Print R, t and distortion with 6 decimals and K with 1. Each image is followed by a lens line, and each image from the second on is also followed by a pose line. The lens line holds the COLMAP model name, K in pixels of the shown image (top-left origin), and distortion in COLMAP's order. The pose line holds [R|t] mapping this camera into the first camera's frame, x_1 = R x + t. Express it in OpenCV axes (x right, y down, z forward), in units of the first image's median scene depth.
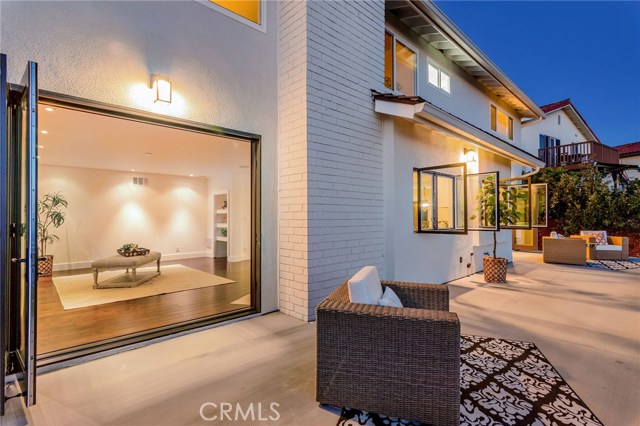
lens RADIAL K [[310.6, 0, 318.7], [0, 310.6, 209.5], [0, 0, 1]] dist [-0.001004, -0.000403]
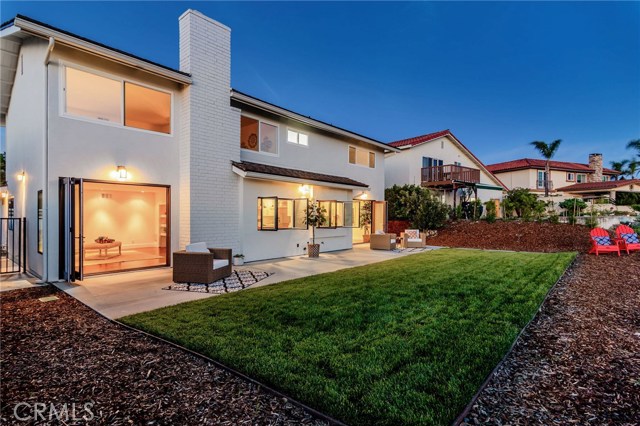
lens RADIAL K [[322.3, 0, 324.2], [0, 322.3, 213.6], [0, 0, 1]] dist [0.006851, 0.000268]
pose [[0.995507, 0.007615, 0.094385, 0.360642], [-0.009376, 0.999790, 0.018237, -0.048006], [-0.094227, -0.019040, 0.995369, -0.726521]]
